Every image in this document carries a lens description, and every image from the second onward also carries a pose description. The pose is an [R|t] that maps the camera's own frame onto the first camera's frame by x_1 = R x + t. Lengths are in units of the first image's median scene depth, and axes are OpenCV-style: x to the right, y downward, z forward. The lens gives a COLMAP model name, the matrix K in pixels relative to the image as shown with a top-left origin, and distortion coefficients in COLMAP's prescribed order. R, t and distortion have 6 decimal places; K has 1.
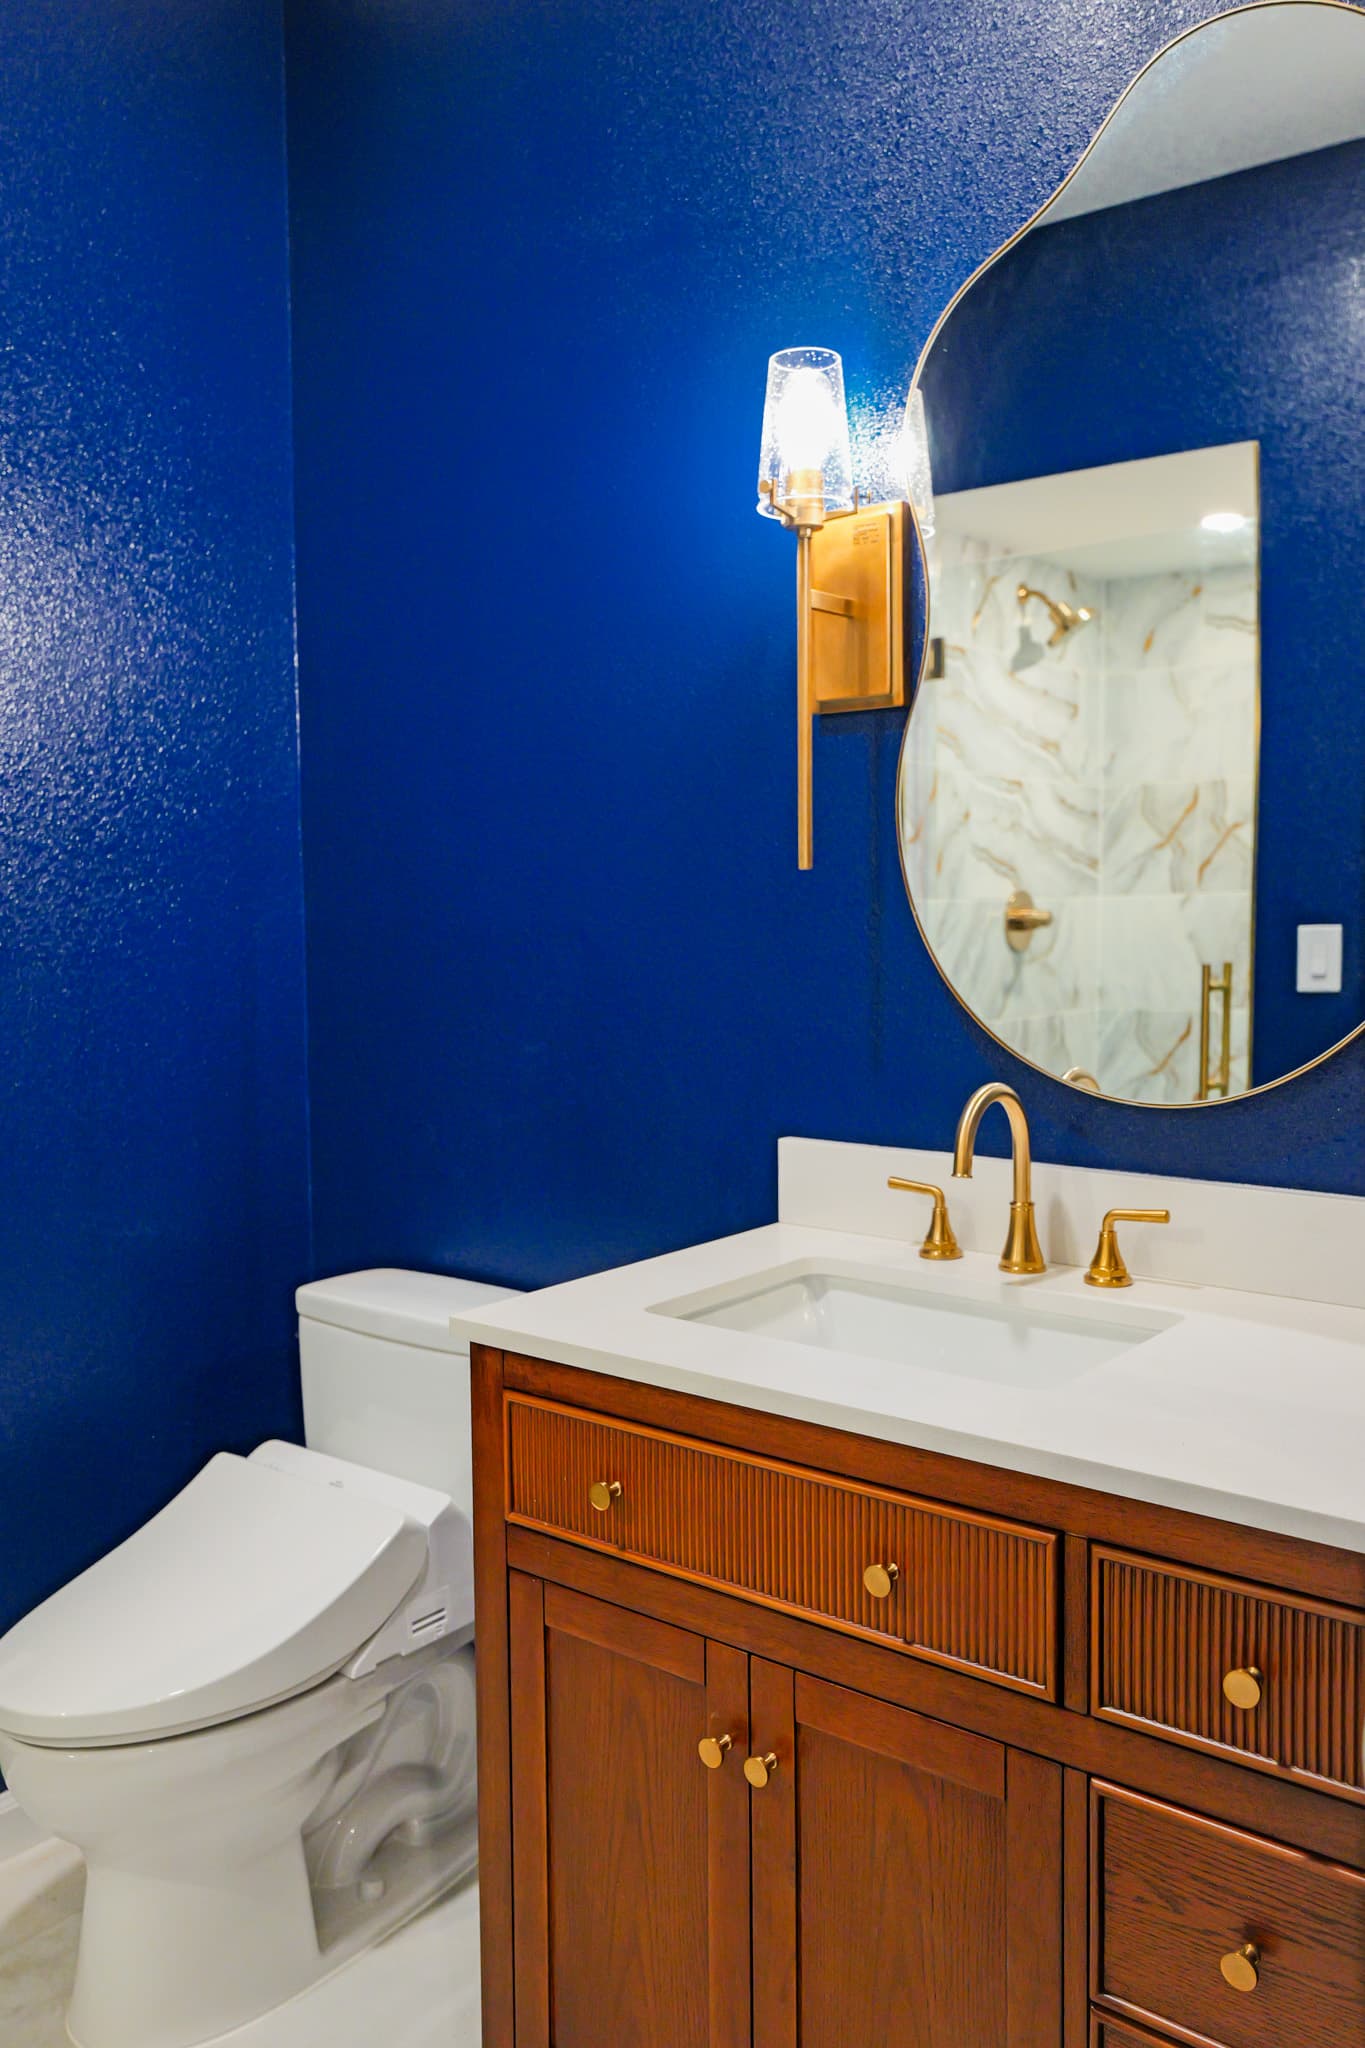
lens RADIAL K [[1663.1, 0, 682.2], [0, 1663.1, 1001.8], [0, 0, 1]] dist [0.002304, 0.007862]
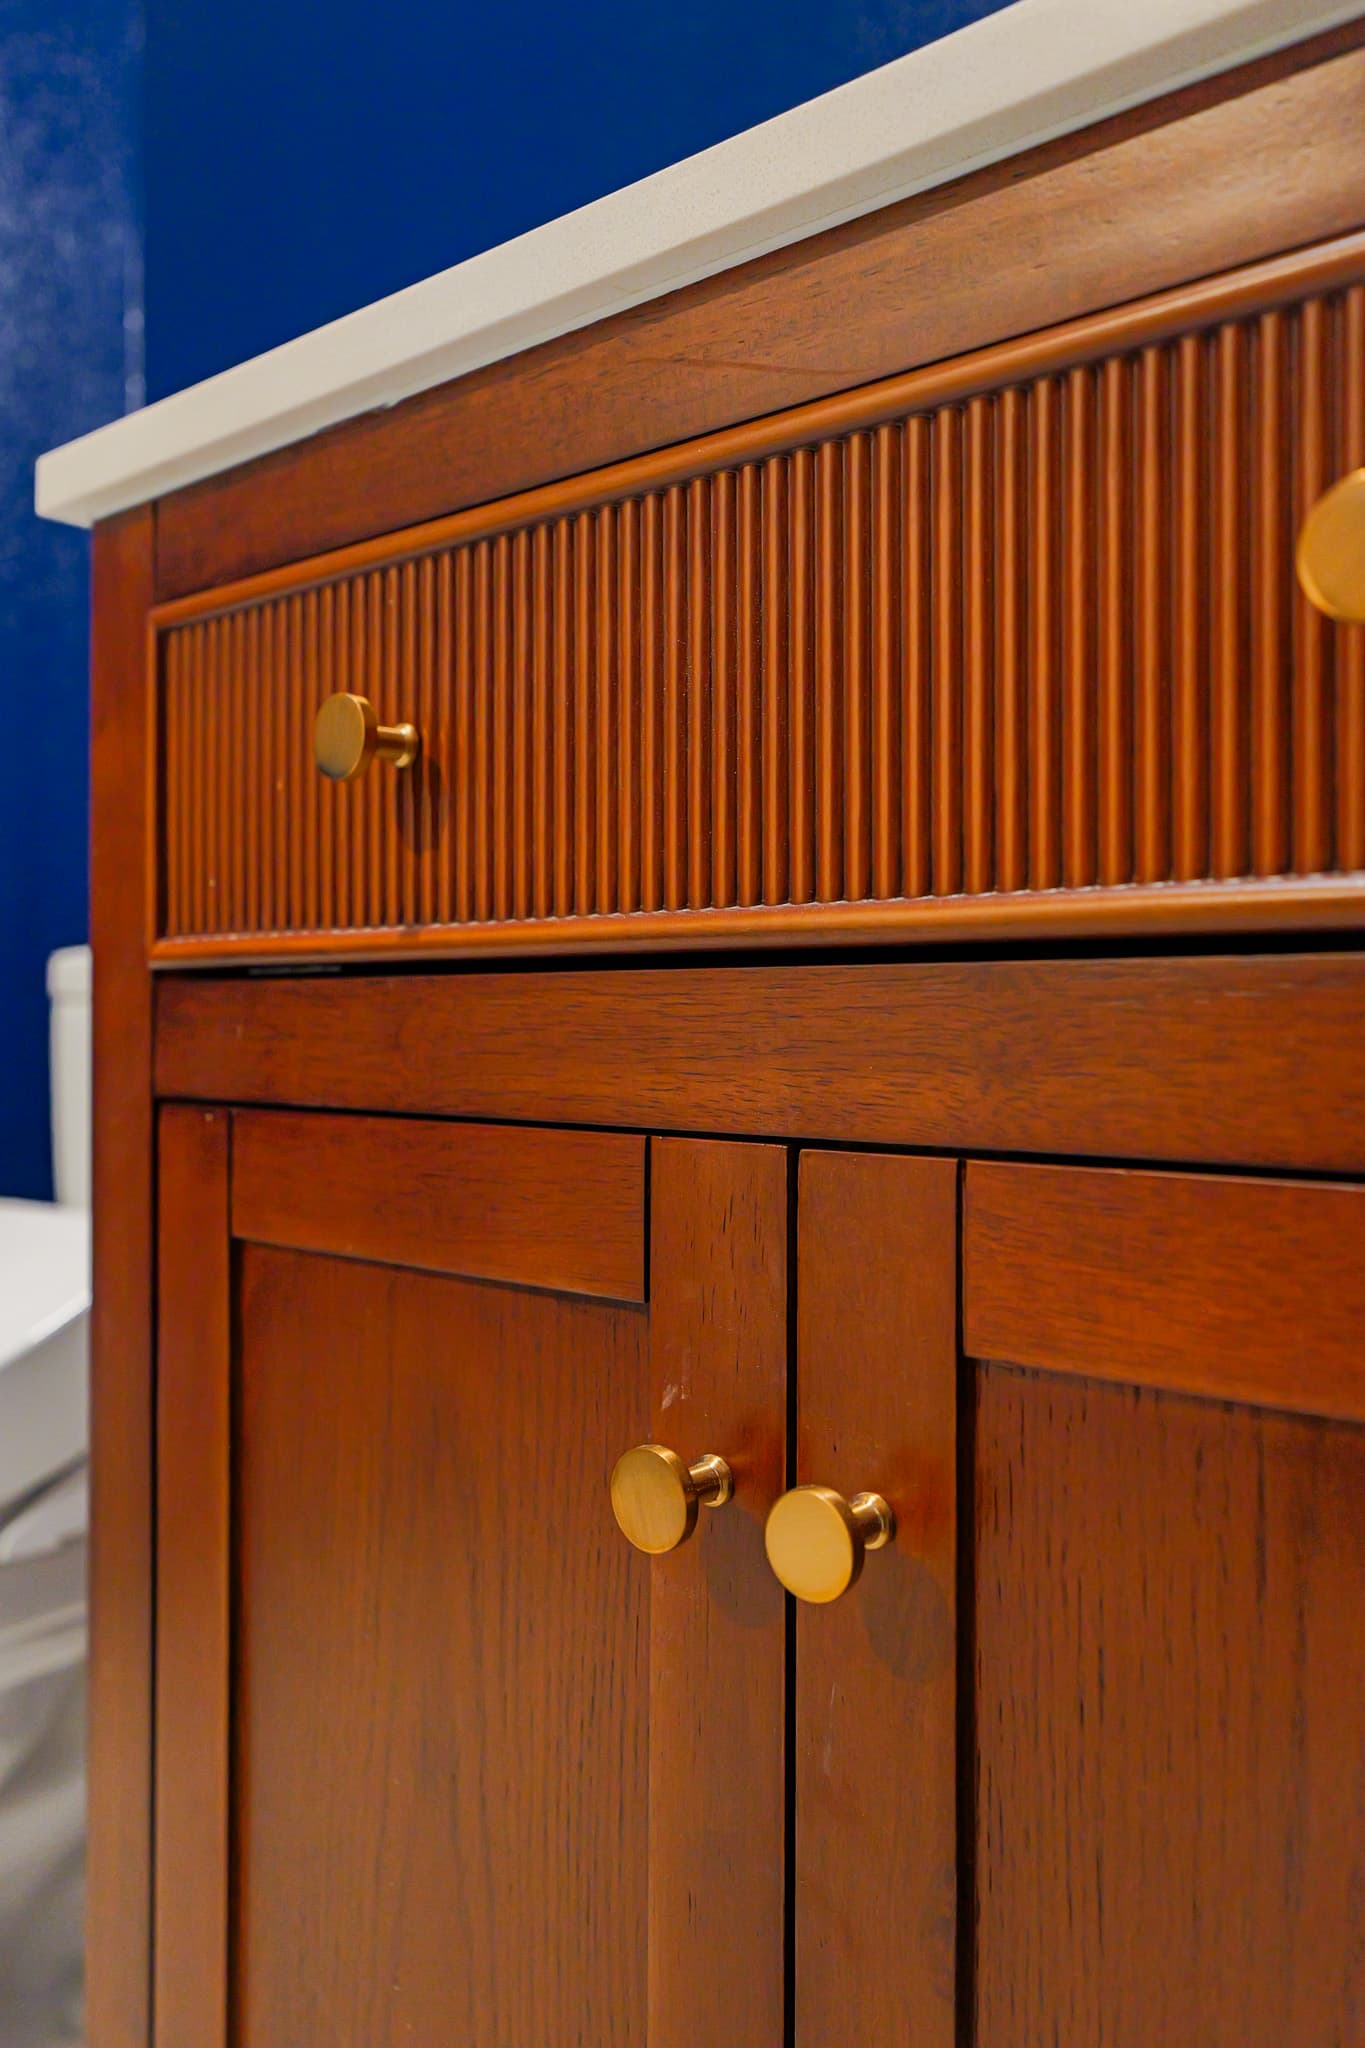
lens RADIAL K [[1690.8, 0, 682.5], [0, 1690.8, 1024.0], [0, 0, 1]] dist [0.001058, 0.006750]
pose [[0.998289, 0.011219, -0.057389, 0.037669], [-0.014733, 0.998017, -0.061191, 0.386980], [0.056589, 0.061932, 0.996475, 0.708244]]
